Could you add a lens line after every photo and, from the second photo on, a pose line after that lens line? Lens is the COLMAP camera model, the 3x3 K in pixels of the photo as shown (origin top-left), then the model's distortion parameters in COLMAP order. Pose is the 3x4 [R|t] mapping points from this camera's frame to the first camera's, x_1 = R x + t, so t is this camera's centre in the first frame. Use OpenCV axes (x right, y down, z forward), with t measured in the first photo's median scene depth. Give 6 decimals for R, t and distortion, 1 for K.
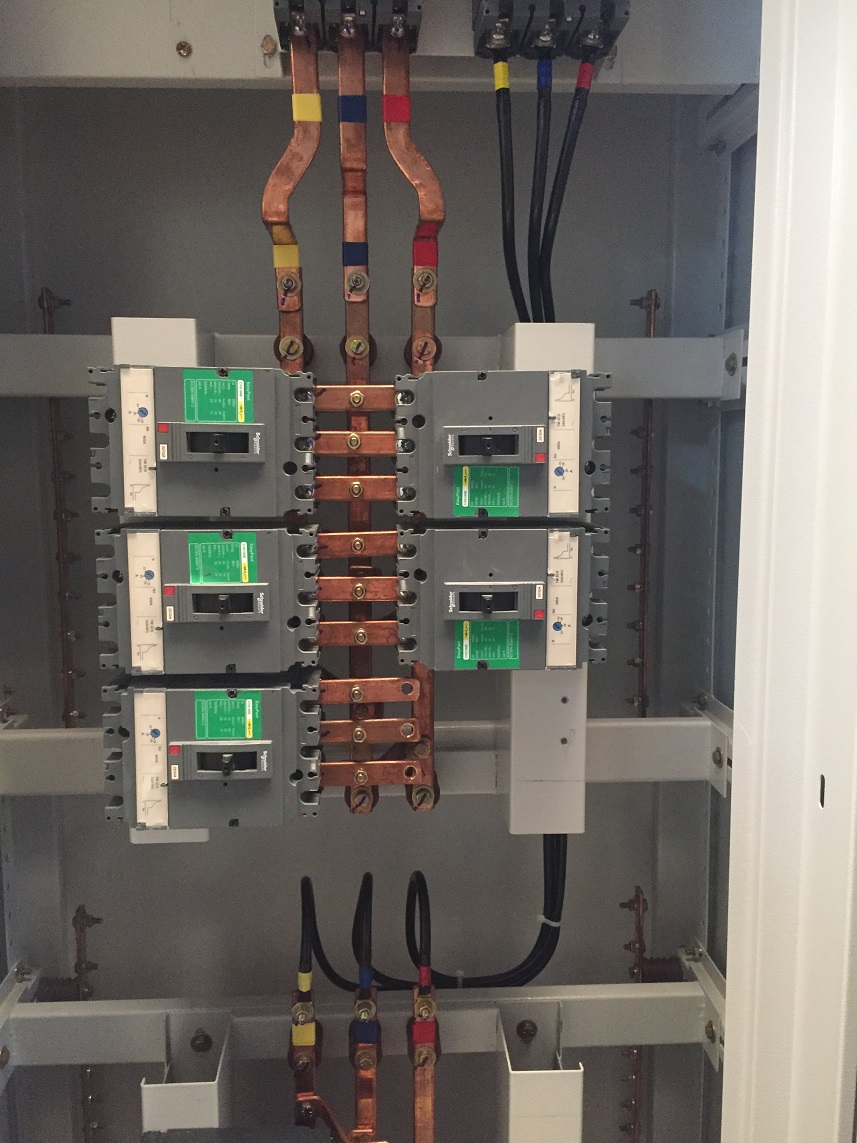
lens RADIAL K [[960.9, 0, 428.5], [0, 960.9, 571.5], [0, 0, 1]] dist [0.078419, -0.107090]
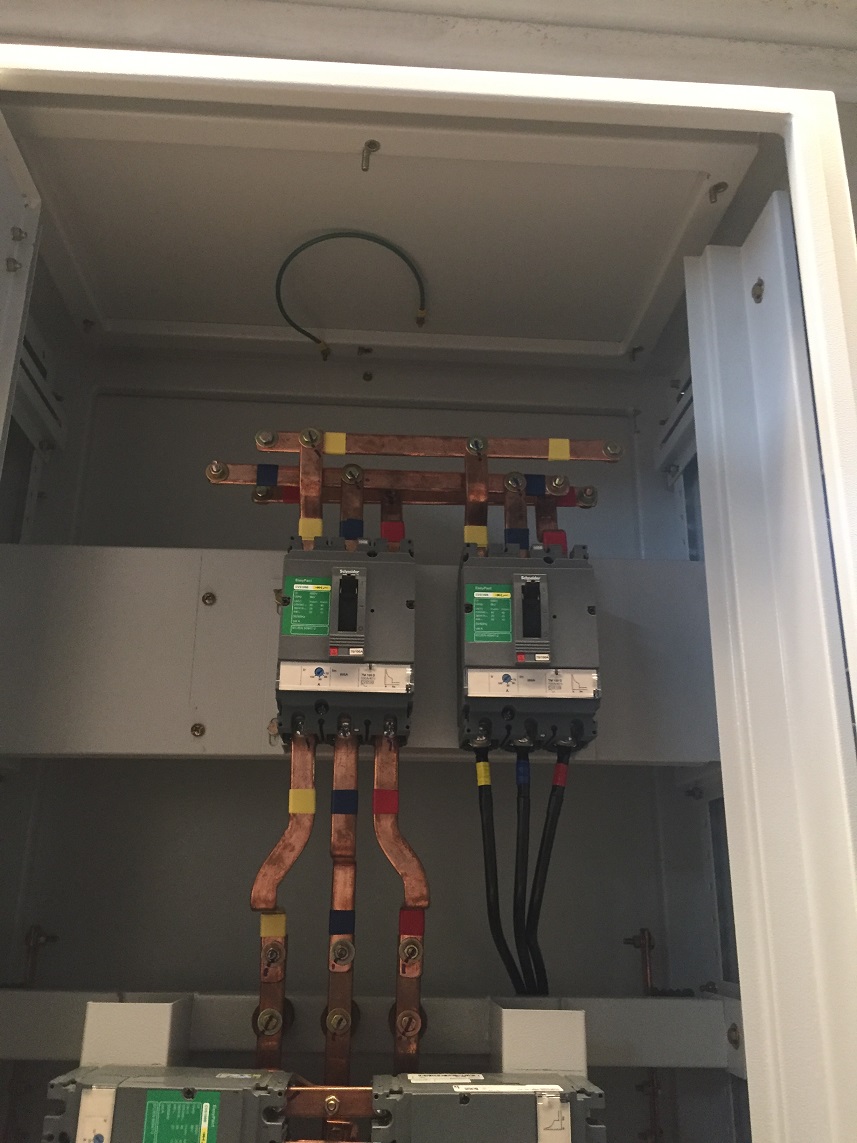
lens RADIAL K [[960.9, 0, 428.5], [0, 960.9, 571.5], [0, 0, 1]] dist [0.078419, -0.107090]
pose [[0.999786, 0.012047, -0.016828, 0.027608], [-0.018086, 0.903846, -0.427476, -0.238325], [0.010061, 0.427689, 0.903870, -0.066677]]
